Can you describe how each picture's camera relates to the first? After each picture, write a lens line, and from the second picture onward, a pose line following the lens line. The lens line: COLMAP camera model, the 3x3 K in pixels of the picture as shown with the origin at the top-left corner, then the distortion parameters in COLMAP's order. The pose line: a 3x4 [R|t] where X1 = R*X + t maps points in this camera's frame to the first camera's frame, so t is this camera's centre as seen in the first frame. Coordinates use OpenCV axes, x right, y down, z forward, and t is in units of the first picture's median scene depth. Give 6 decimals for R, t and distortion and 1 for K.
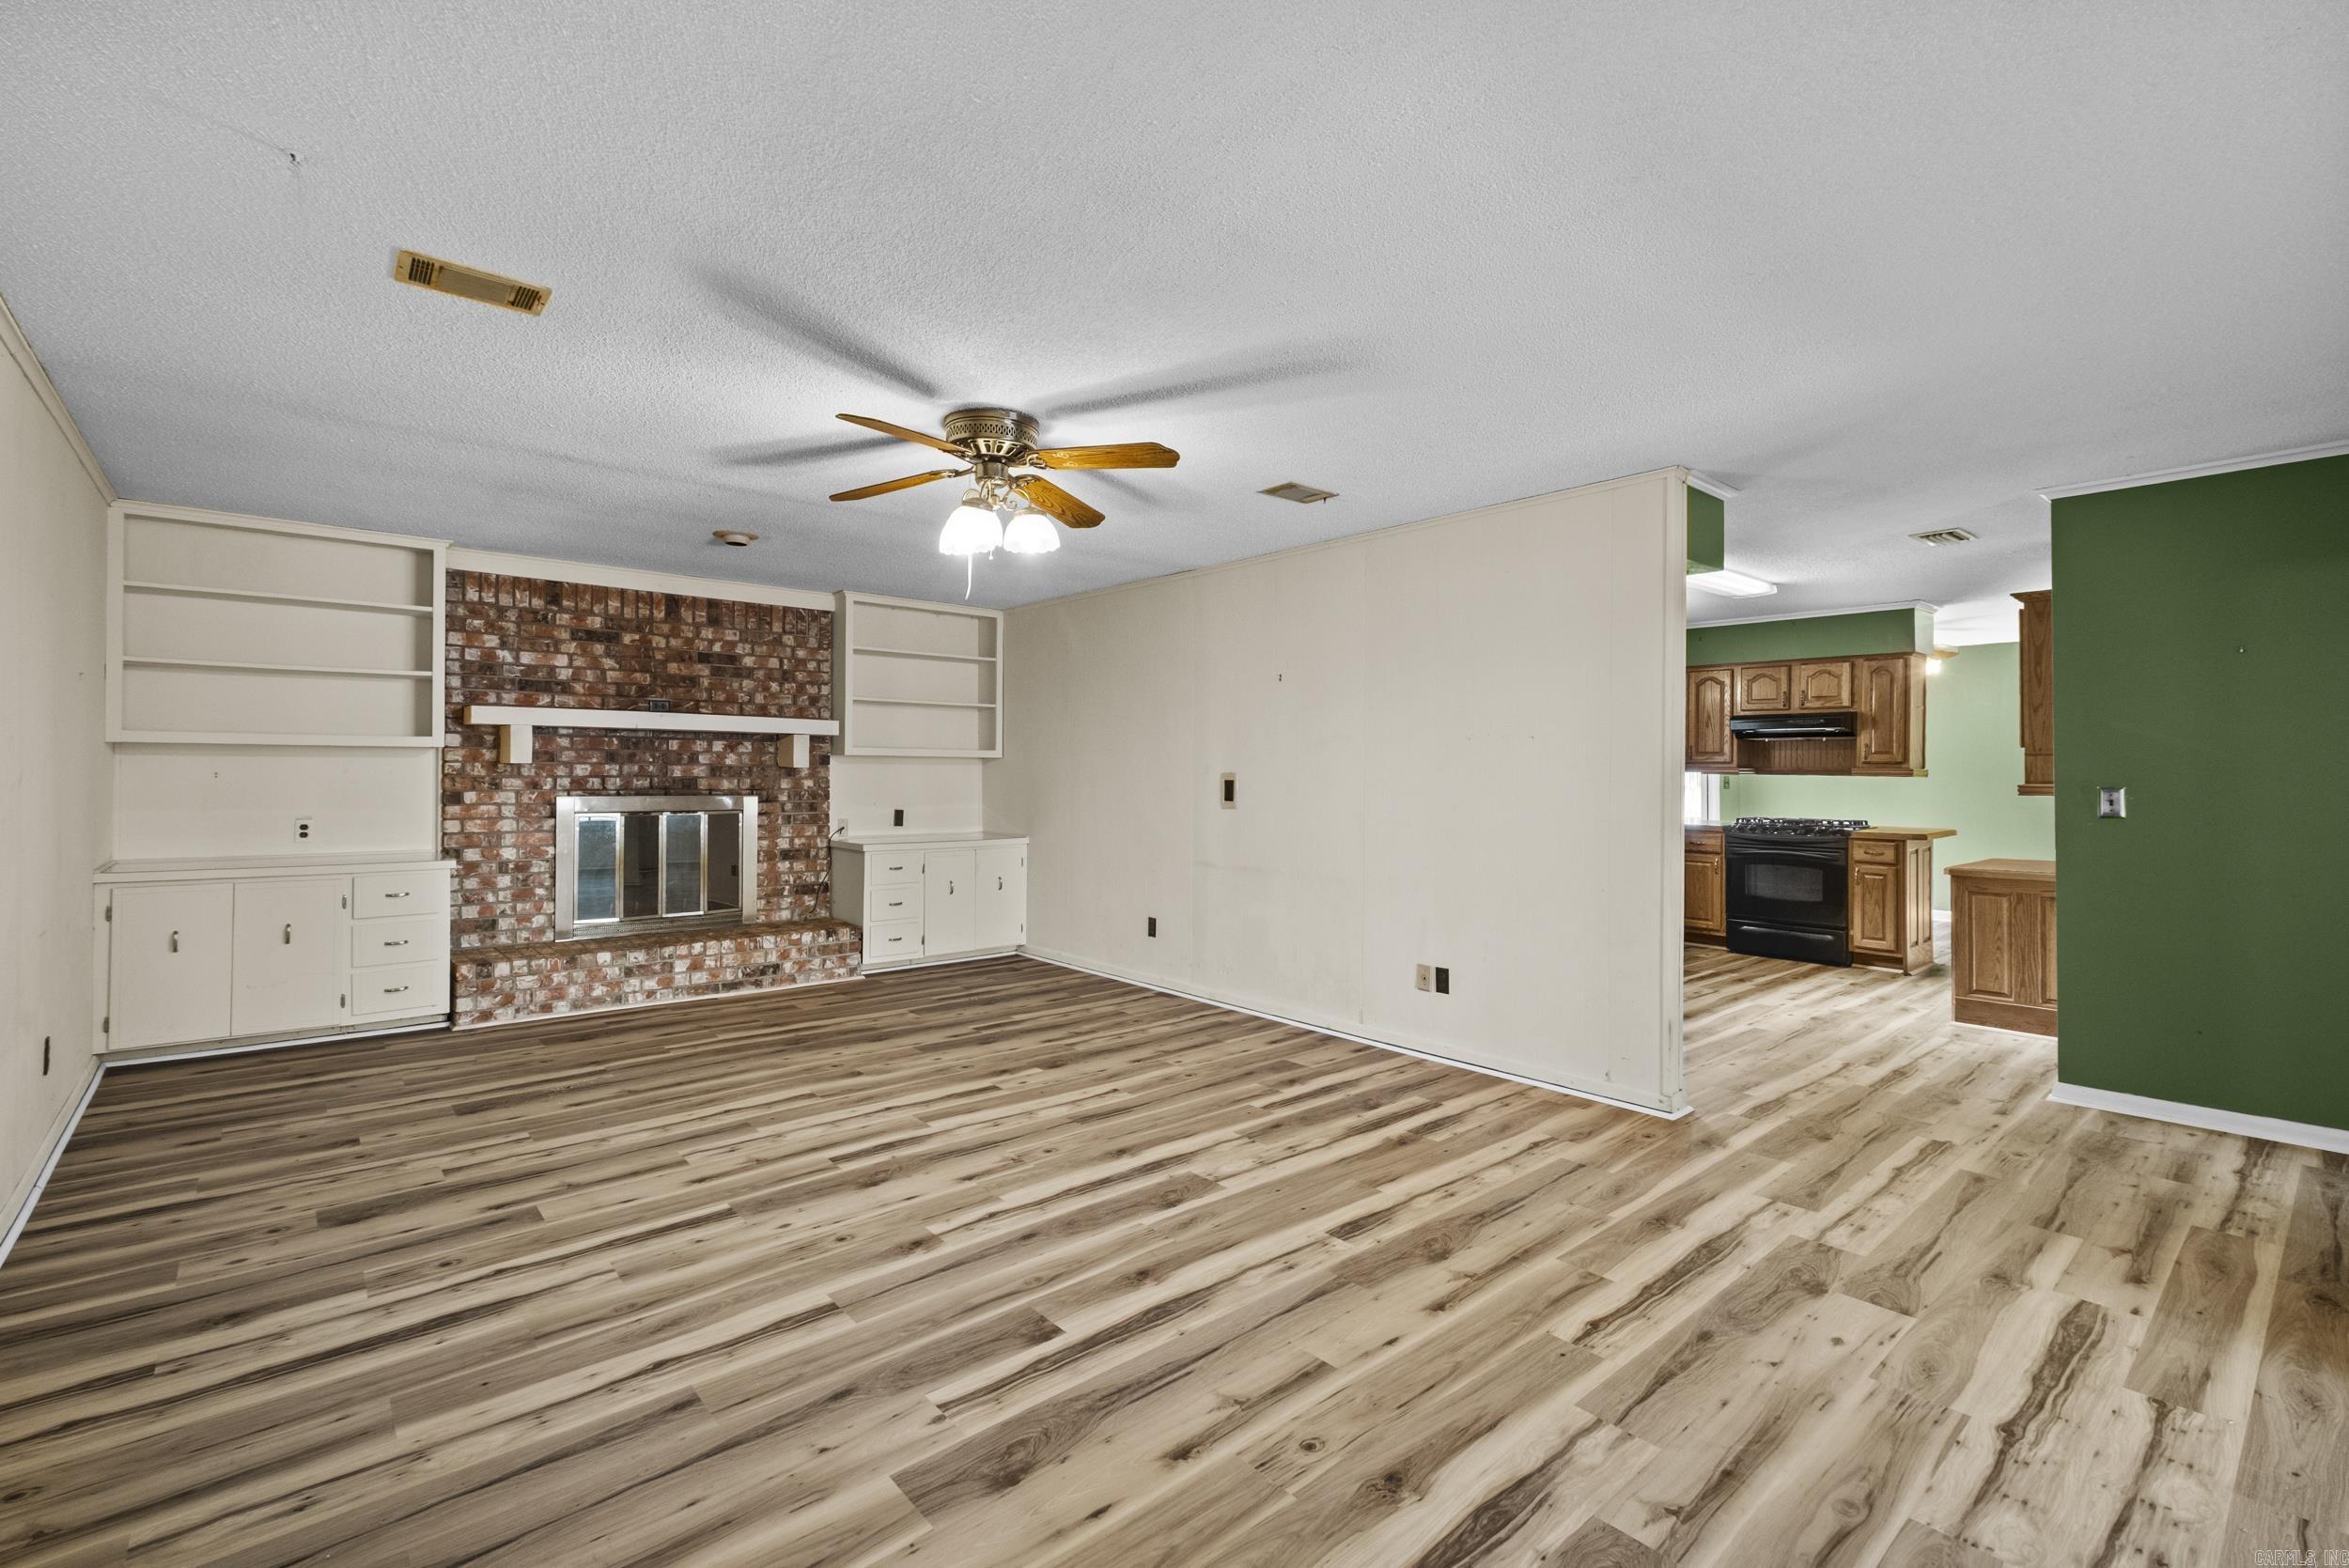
lens RADIAL K [[1022.2, 0, 1173.0], [0, 1022.2, 769.7], [0, 0, 1]] dist [0.006179, -0.002243]
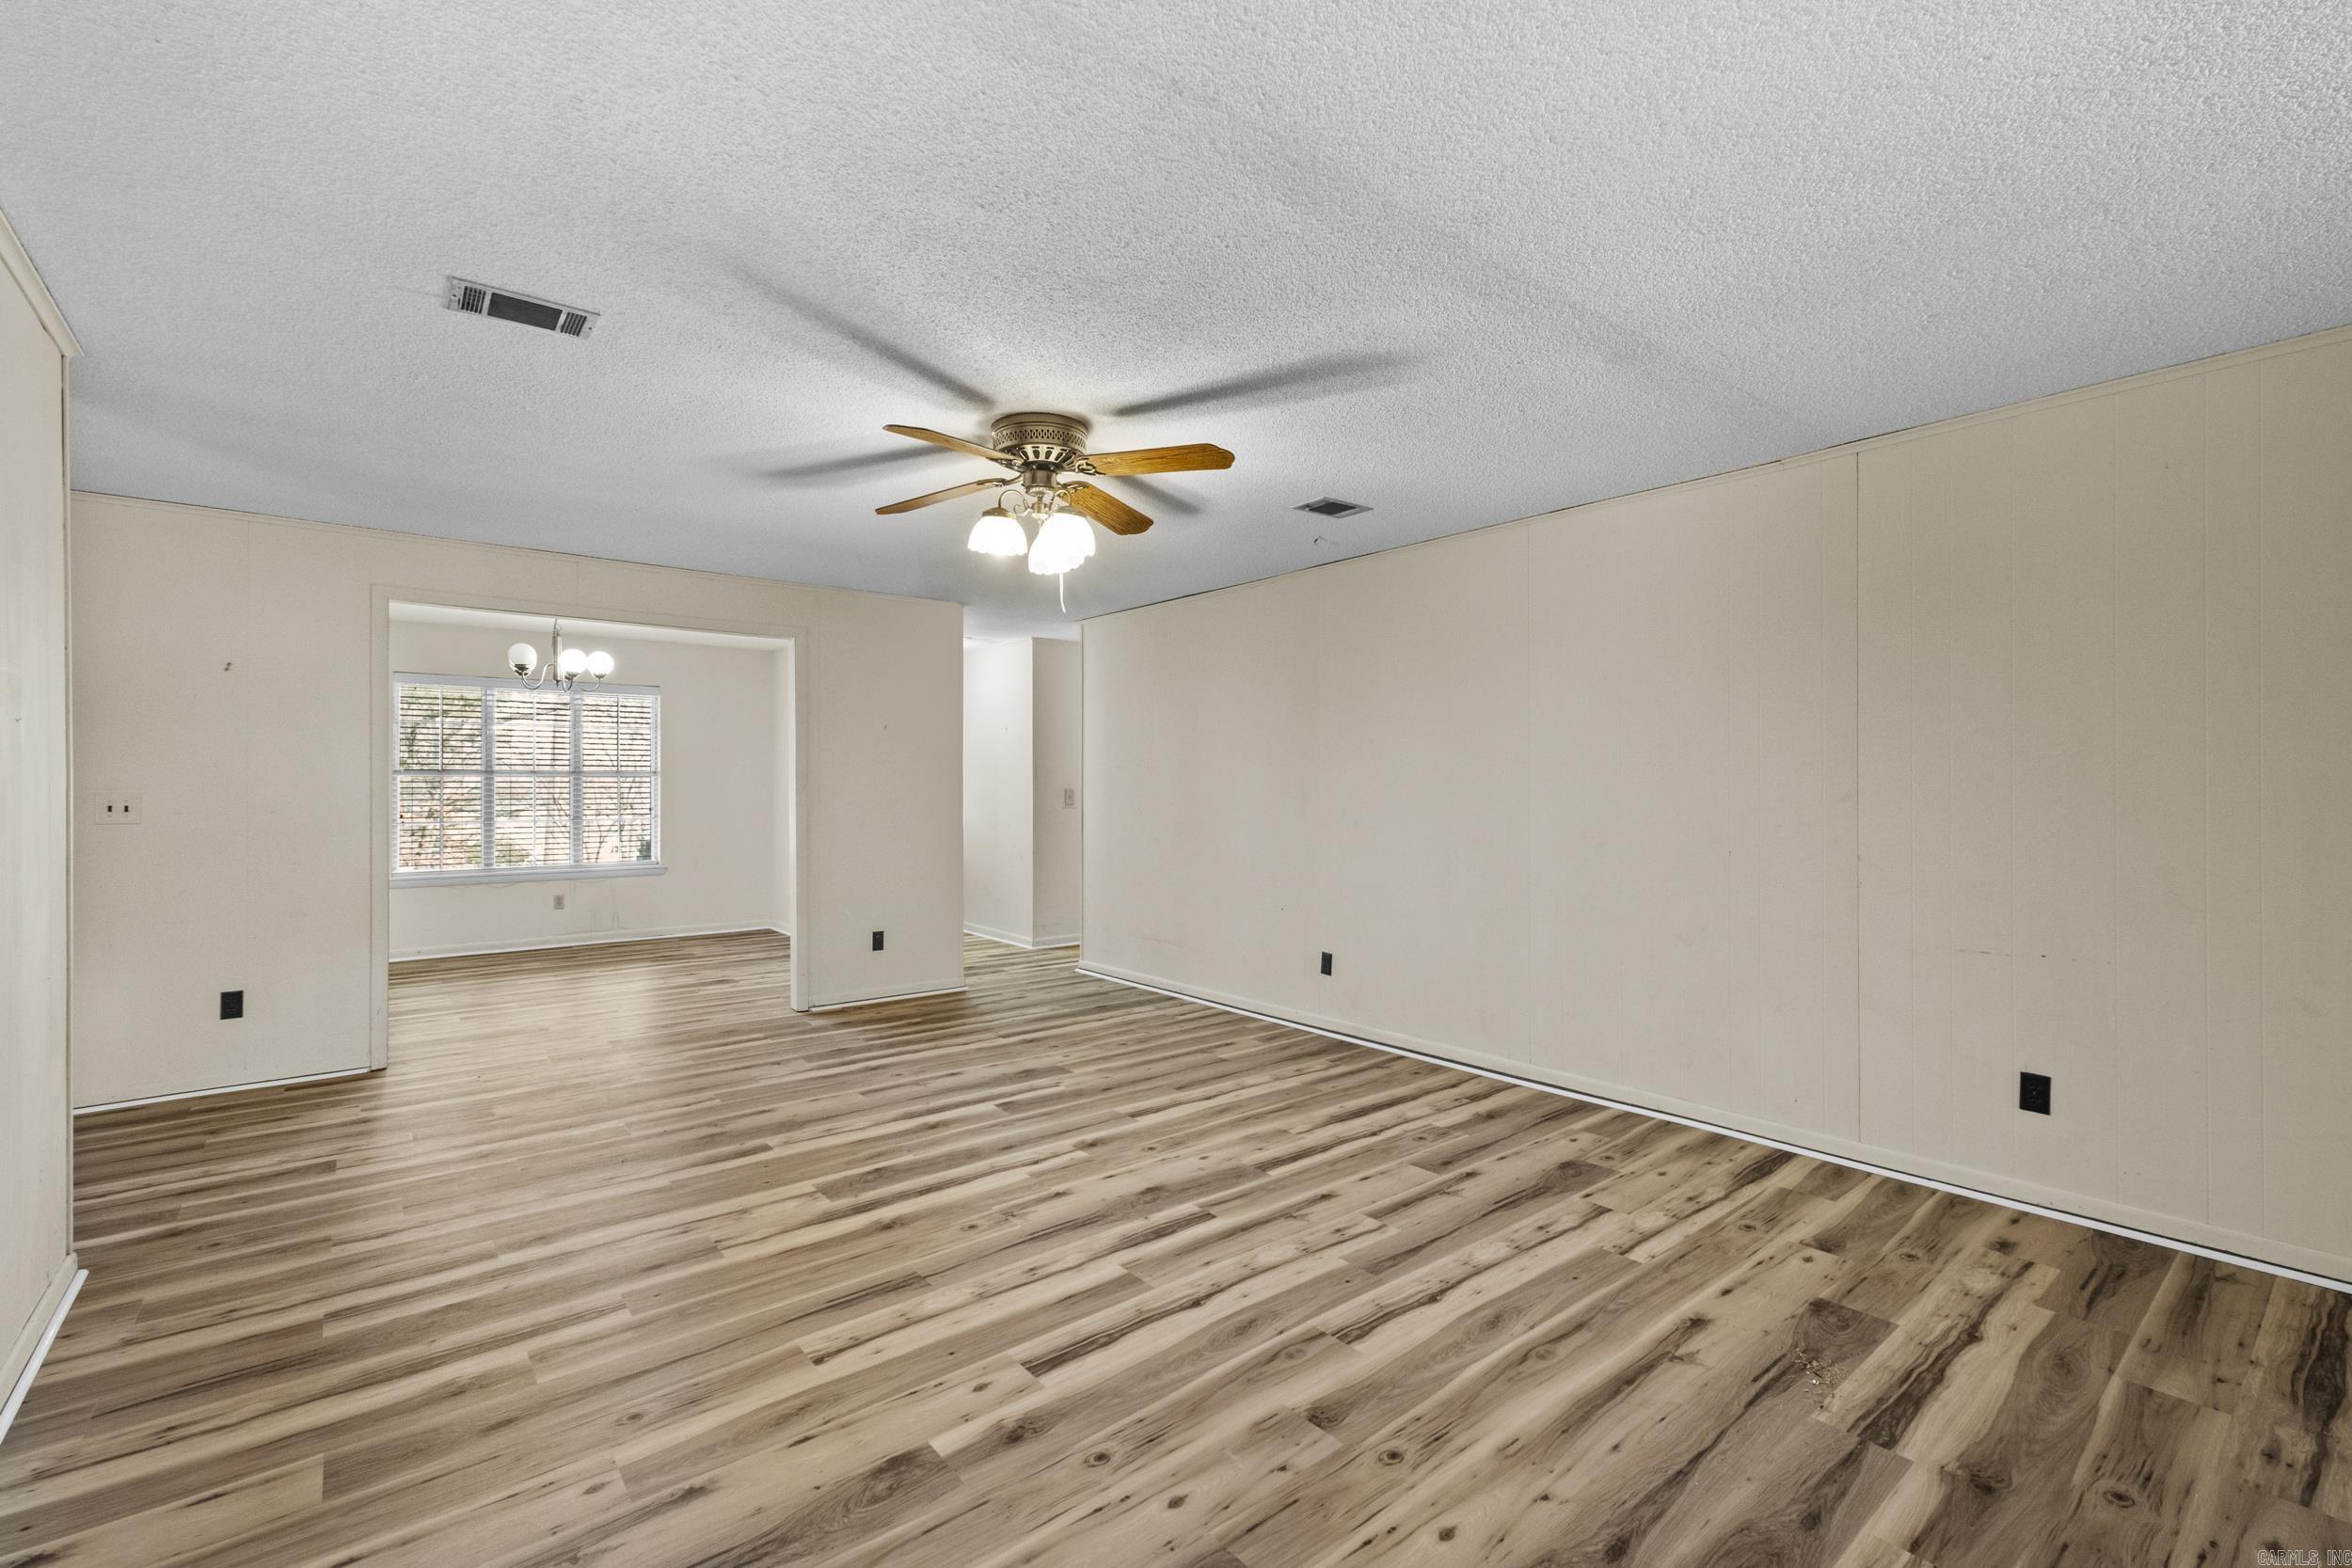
lens RADIAL K [[1023.5, 0, 1165.6], [0, 1023.5, 782.8], [0, 0, 1]] dist [0.006179, -0.002243]
pose [[-0.999108, -0.004950, 0.041934, -0.288572], [-0.004980, 0.999987, -0.000592, -0.001947], [-0.041931, -0.000800, -0.999120, 1.678626]]
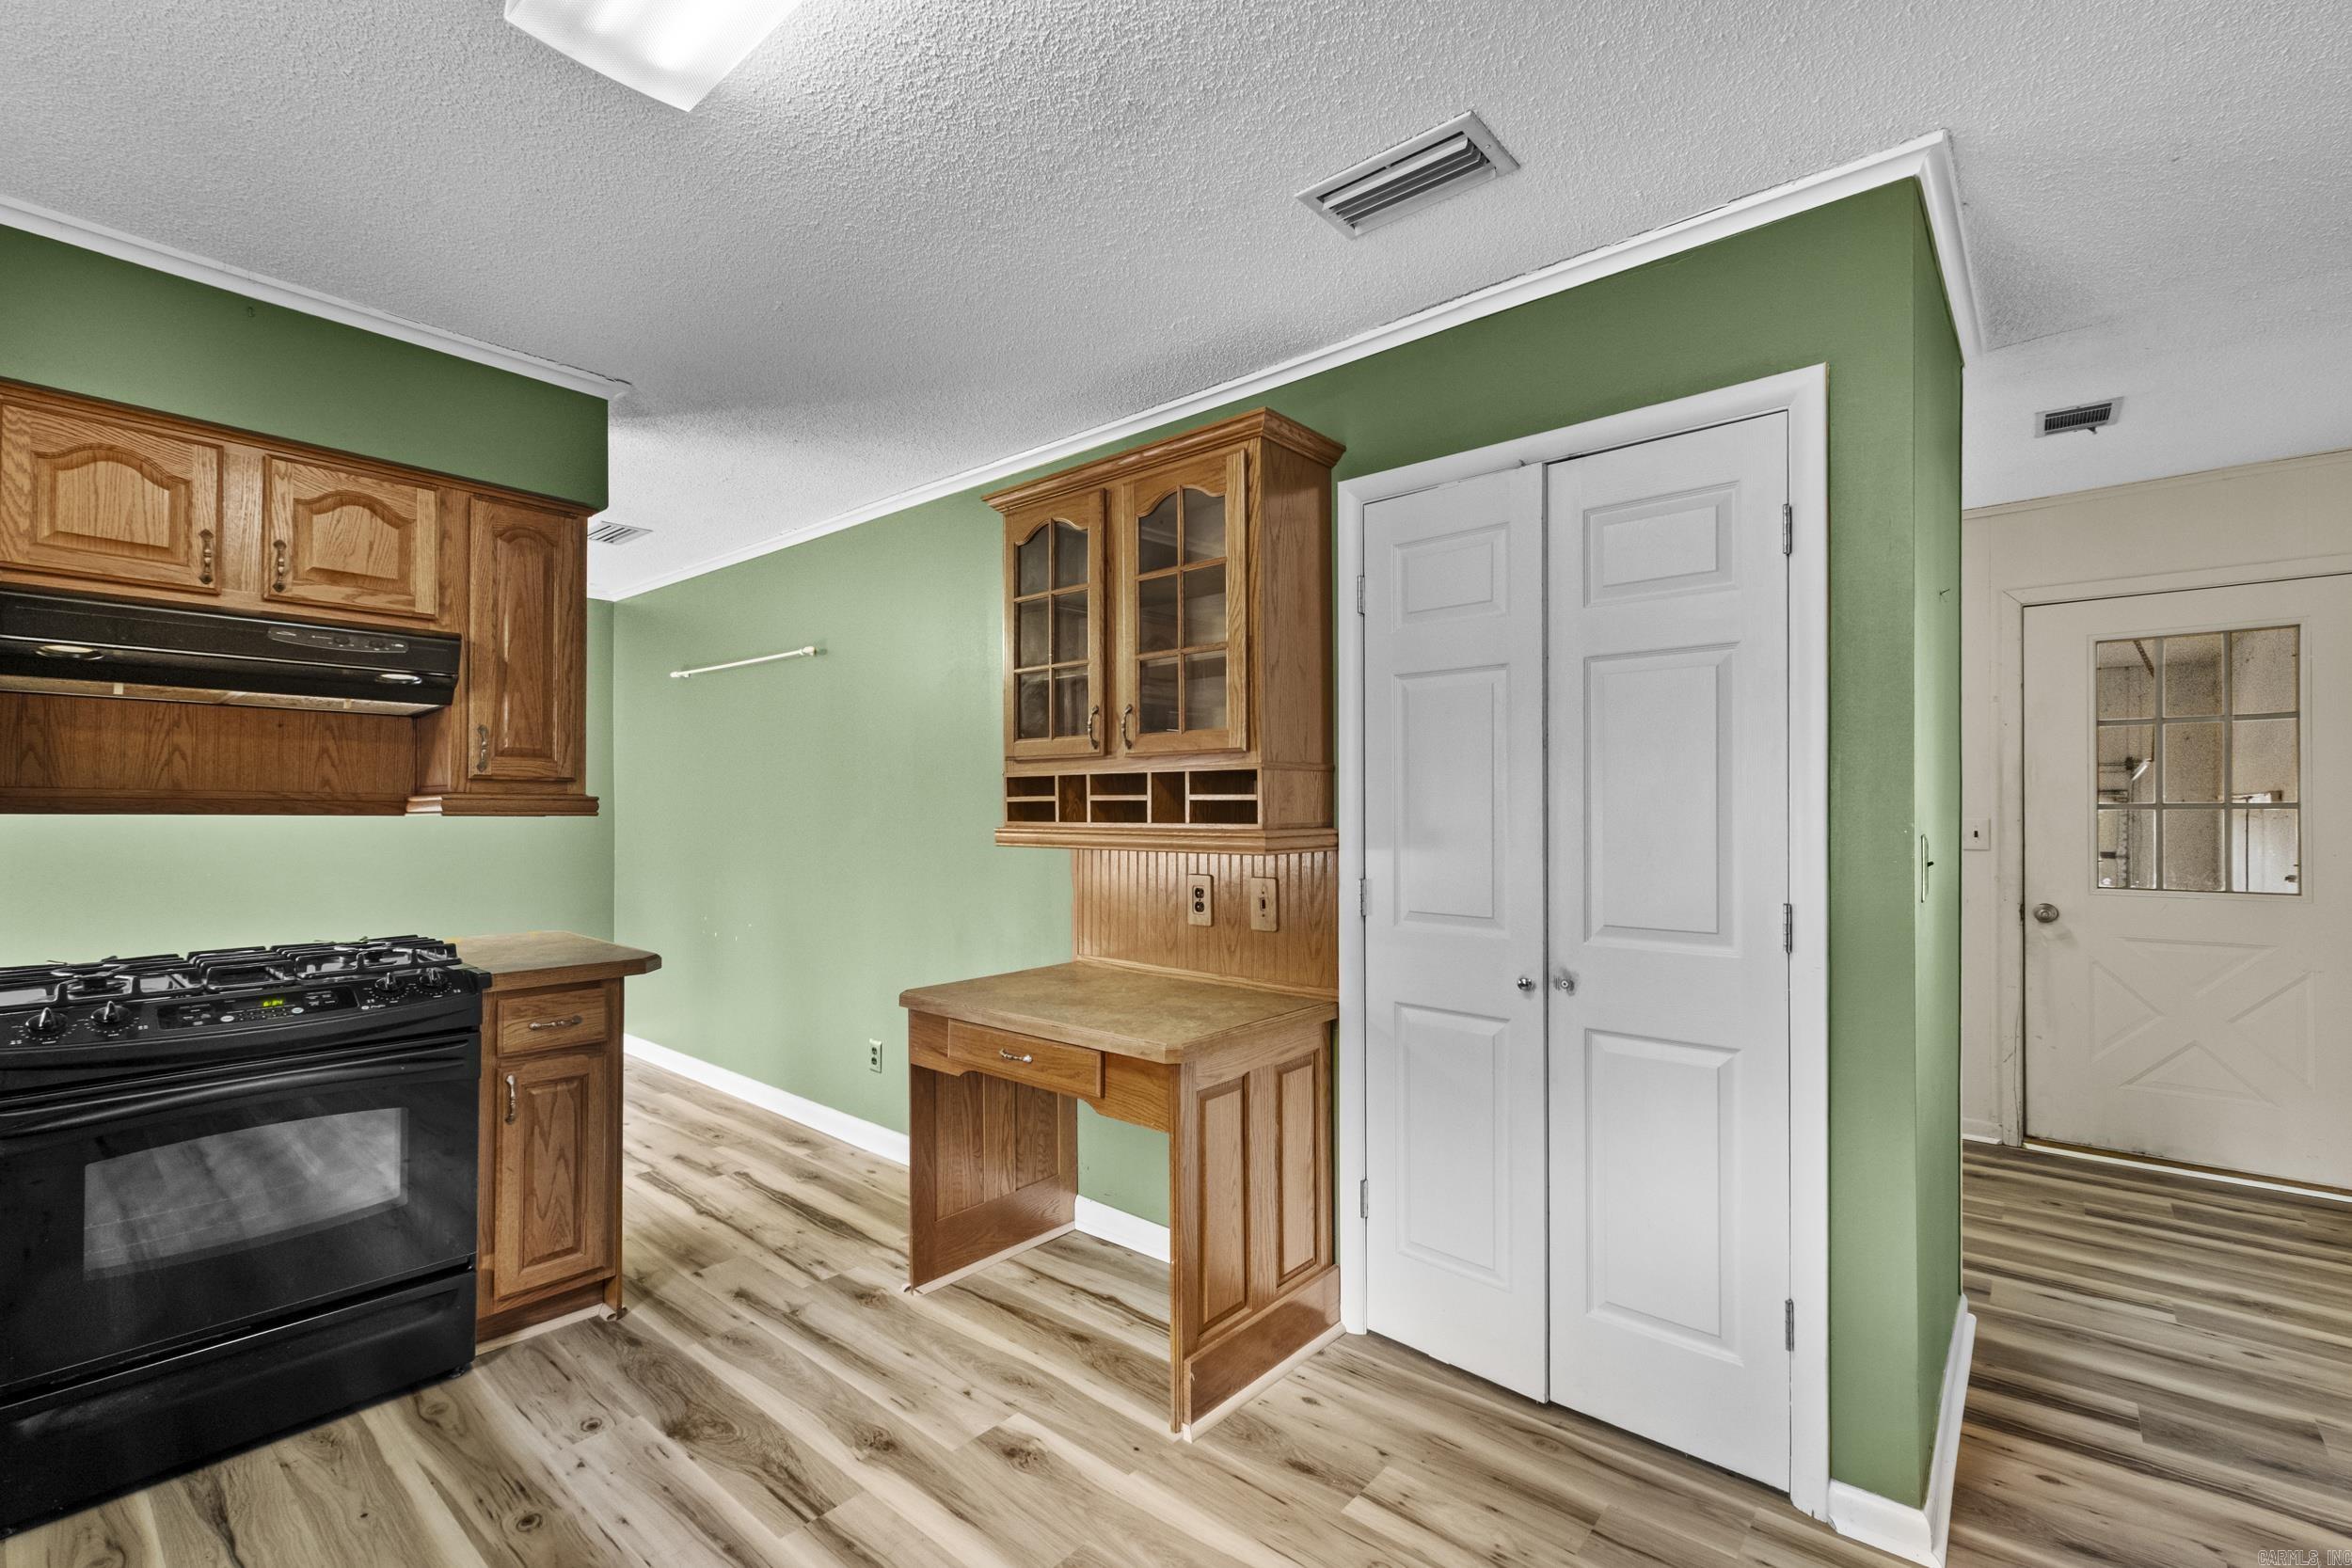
lens RADIAL K [[1023.5, 0, 1165.2], [0, 1023.5, 804.5], [0, 0, 1]] dist [0.006179, -0.002243]
pose [[-0.158444, 0.002619, 0.987364, 0.500931], [-0.003149, 0.999990, -0.003157, 0.004945], [-0.987363, -0.003610, -0.158434, 1.481437]]
